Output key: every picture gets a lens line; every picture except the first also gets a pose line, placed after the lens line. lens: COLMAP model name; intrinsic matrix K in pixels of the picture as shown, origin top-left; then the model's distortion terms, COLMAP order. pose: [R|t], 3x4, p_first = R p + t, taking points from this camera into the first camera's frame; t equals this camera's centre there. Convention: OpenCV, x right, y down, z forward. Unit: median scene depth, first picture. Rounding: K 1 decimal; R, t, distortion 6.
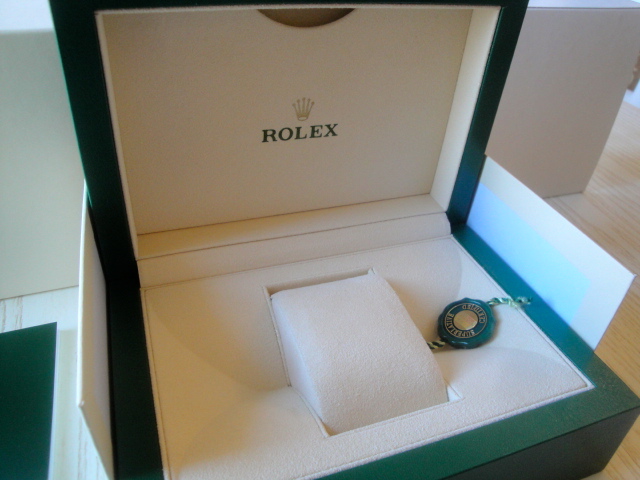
lens RADIAL K [[521.0, 0, 316.8], [0, 521.0, 240.3], [0, 0, 1]] dist [-0.163803, 0.127726]
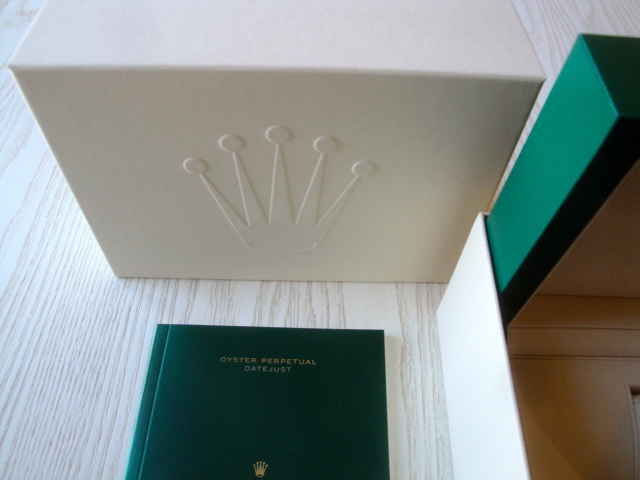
lens RADIAL K [[517.7, 0, 320.0], [0, 517.7, 240.0], [0, 0, 1]] dist [-0.166520, 0.124358]
pose [[0.935456, 0.266062, -0.232663, -0.492632], [-0.191736, 0.935008, 0.298325, -0.324353], [0.296915, -0.234460, 0.925673, 0.044512]]
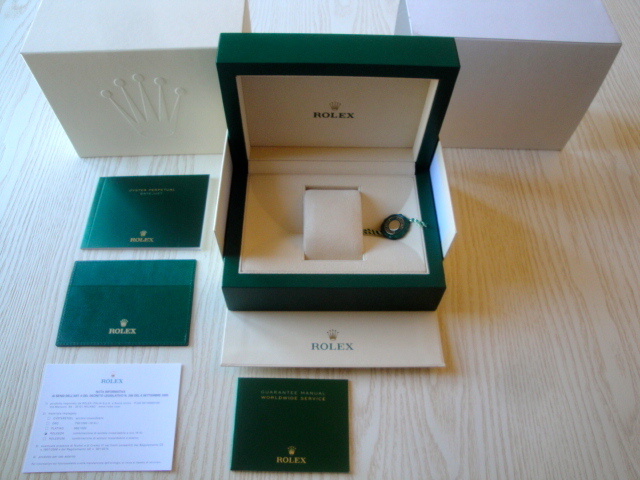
lens RADIAL K [[517.7, 0, 320.0], [0, 517.7, 240.0], [0, 0, 1]] dist [-0.166520, 0.124358]
pose [[0.944169, 0.257082, -0.206041, 0.439490], [-0.164735, 0.909982, 0.380518, -0.506377], [0.285318, -0.325332, 0.901528, -0.915406]]
